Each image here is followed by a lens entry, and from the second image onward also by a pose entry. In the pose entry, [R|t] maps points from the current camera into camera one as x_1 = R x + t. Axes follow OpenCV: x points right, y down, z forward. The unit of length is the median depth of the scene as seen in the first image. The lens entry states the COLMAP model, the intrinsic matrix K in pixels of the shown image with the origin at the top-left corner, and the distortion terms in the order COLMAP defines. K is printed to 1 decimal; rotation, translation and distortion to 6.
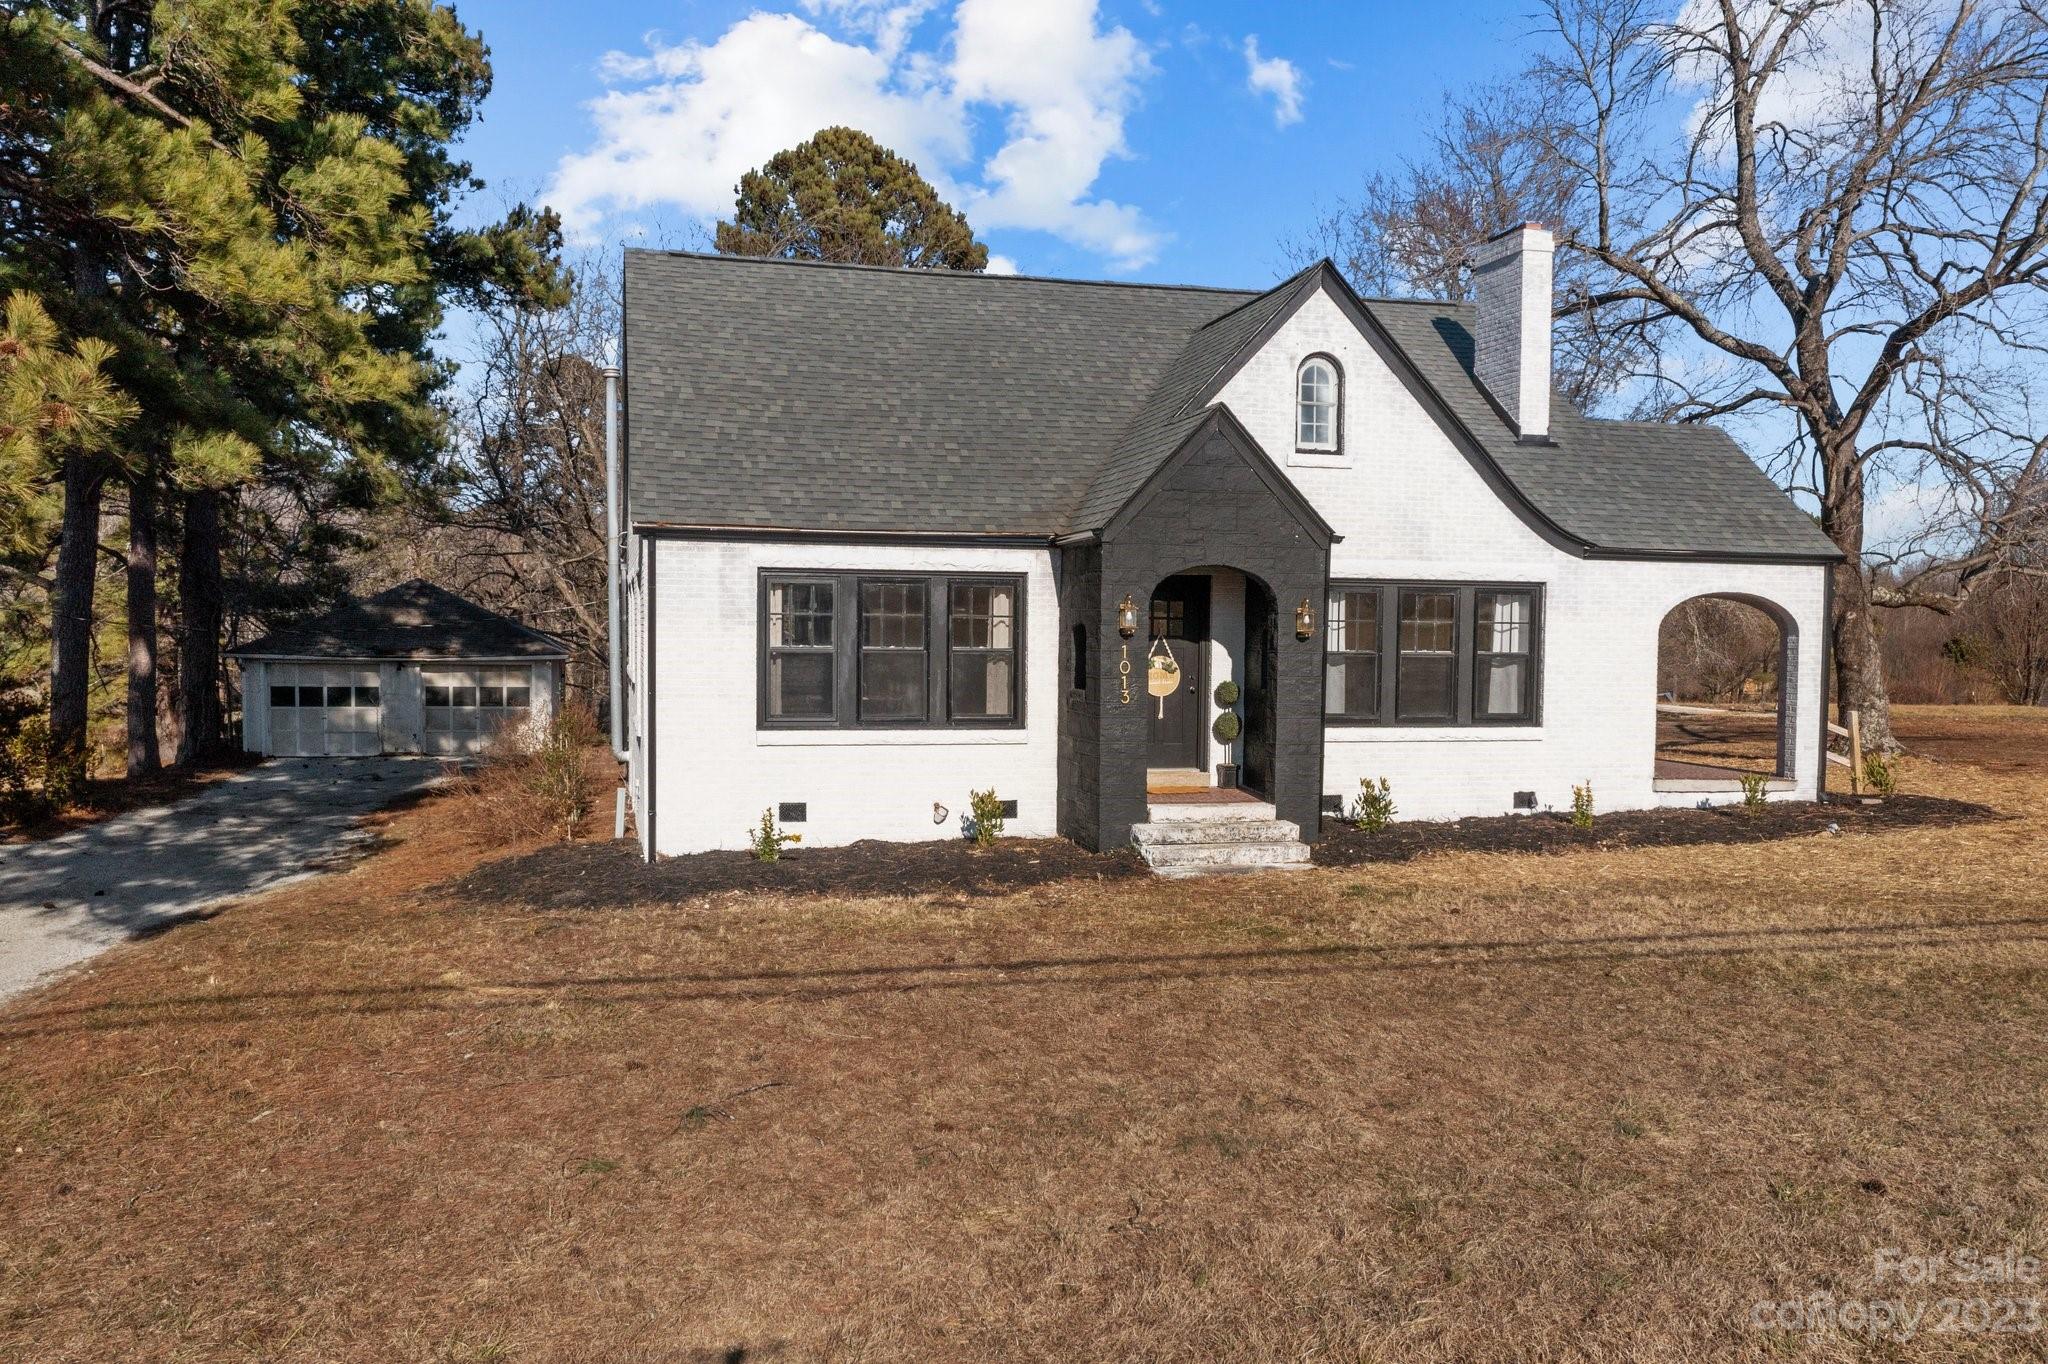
lens RADIAL K [[1685.5, 0, 1035.3], [0, 1685.5, 735.2], [0, 0, 1]] dist [-0.006798, 0.000394]
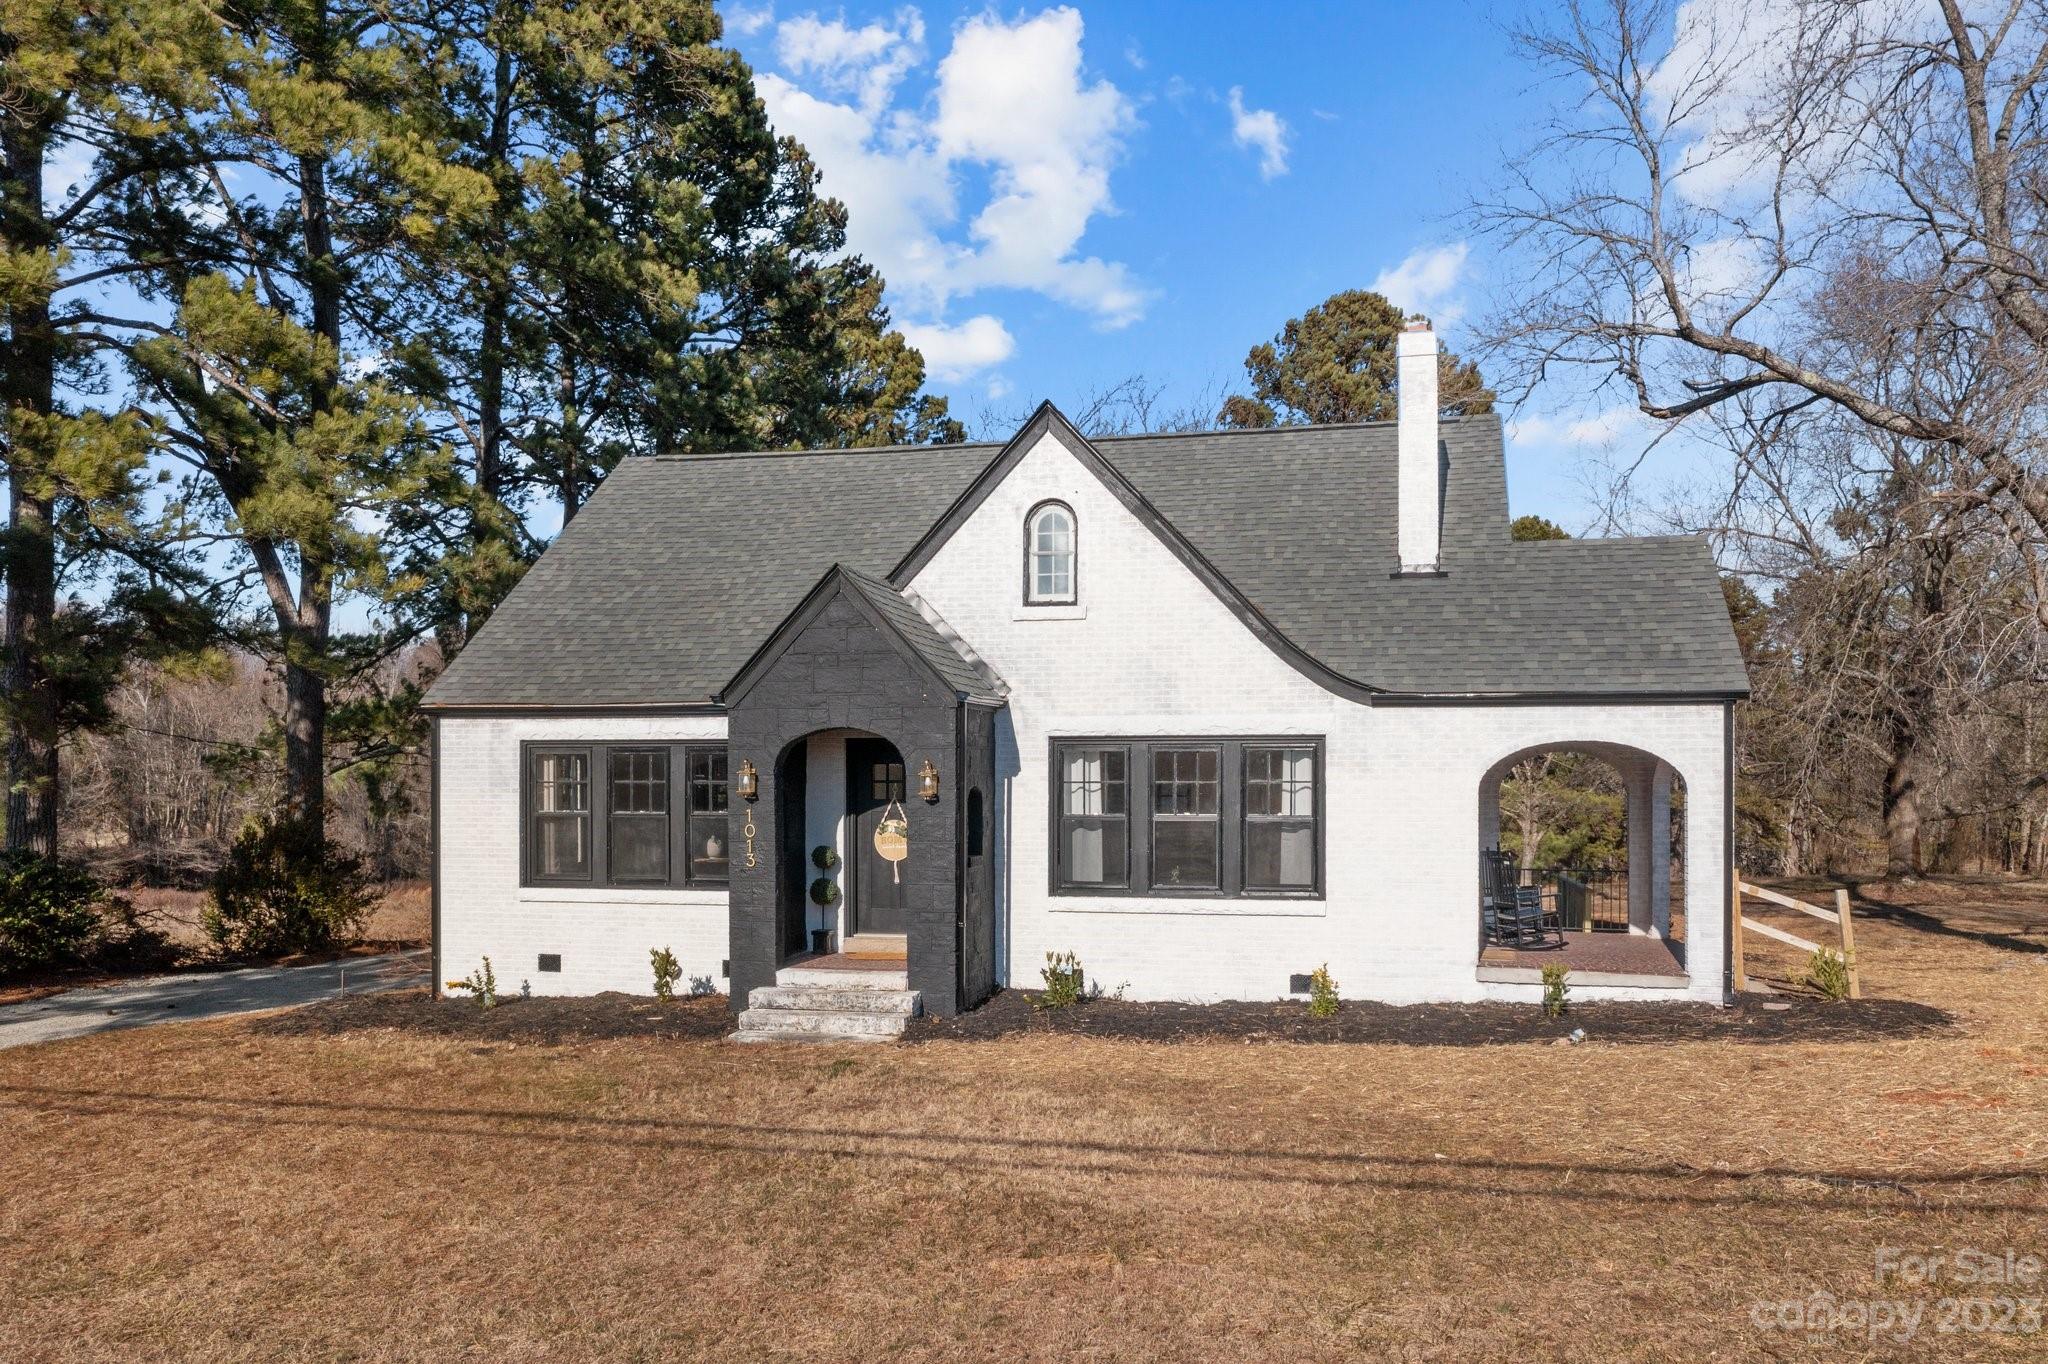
lens RADIAL K [[1672.8, 0, 1021.7], [0, 1672.8, 836.9], [0, 0, 1]] dist [0.004090, -0.001384]
pose [[0.883474, 0.003302, -0.468469, 0.590539], [-0.021559, 0.999202, -0.033616, -0.005683], [0.467984, 0.039799, 0.882840, 0.169257]]
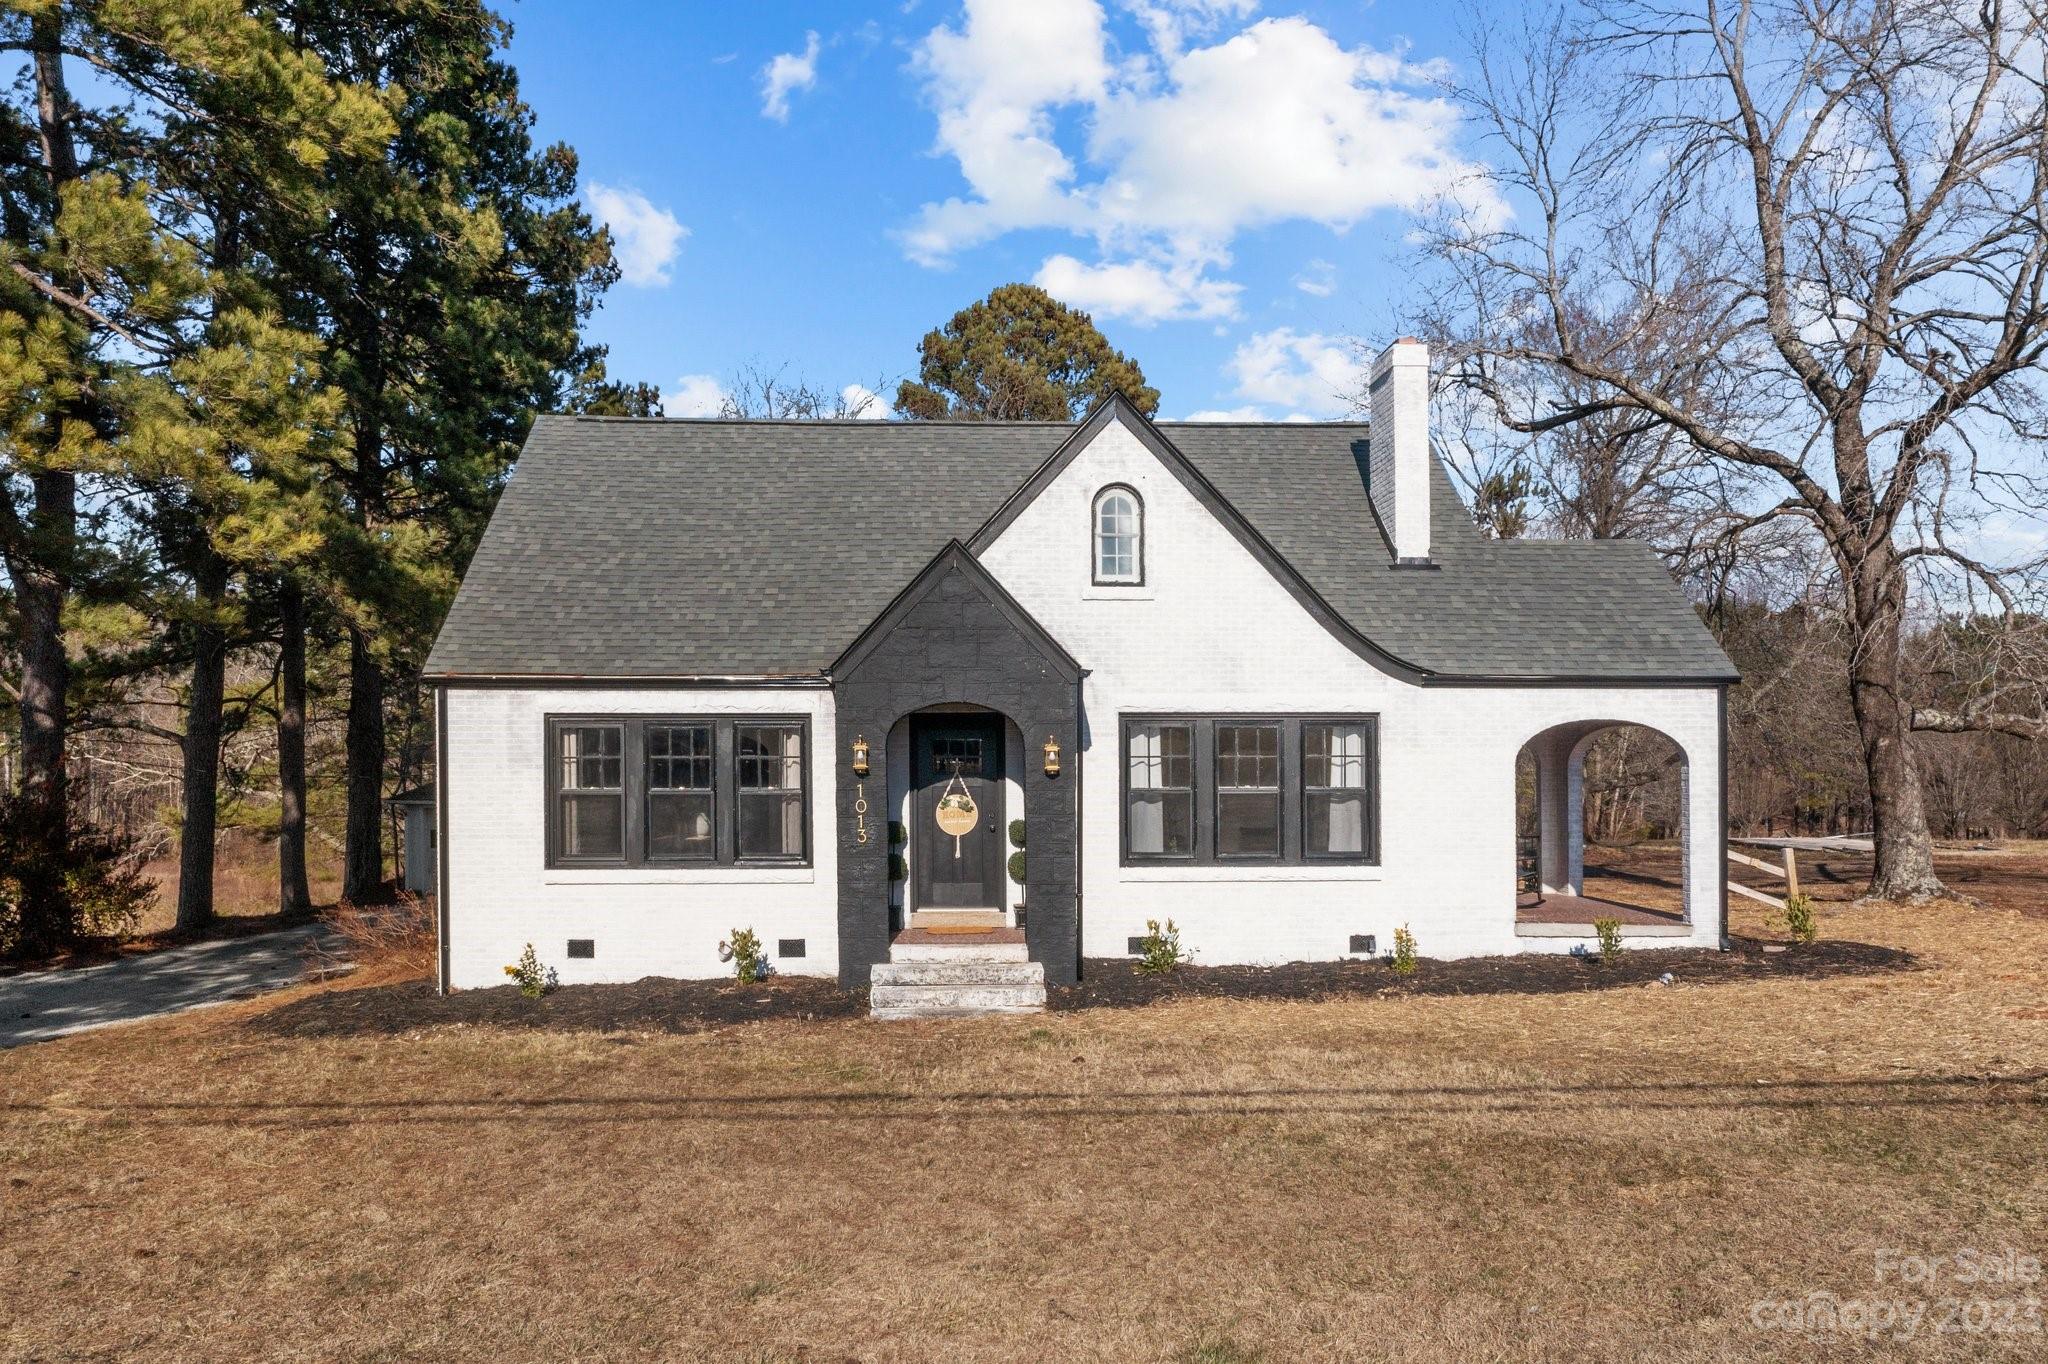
lens RADIAL K [[1676.2, 0, 1018.2], [0, 1676.2, 794.8], [0, 0, 1]] dist [-0.003899, 0.000016]
pose [[0.978829, -0.009522, -0.204459, 0.306590], [-0.000381, 0.998831, -0.048340, 0.000709], [0.204681, 0.047395, 0.977681, 0.044359]]
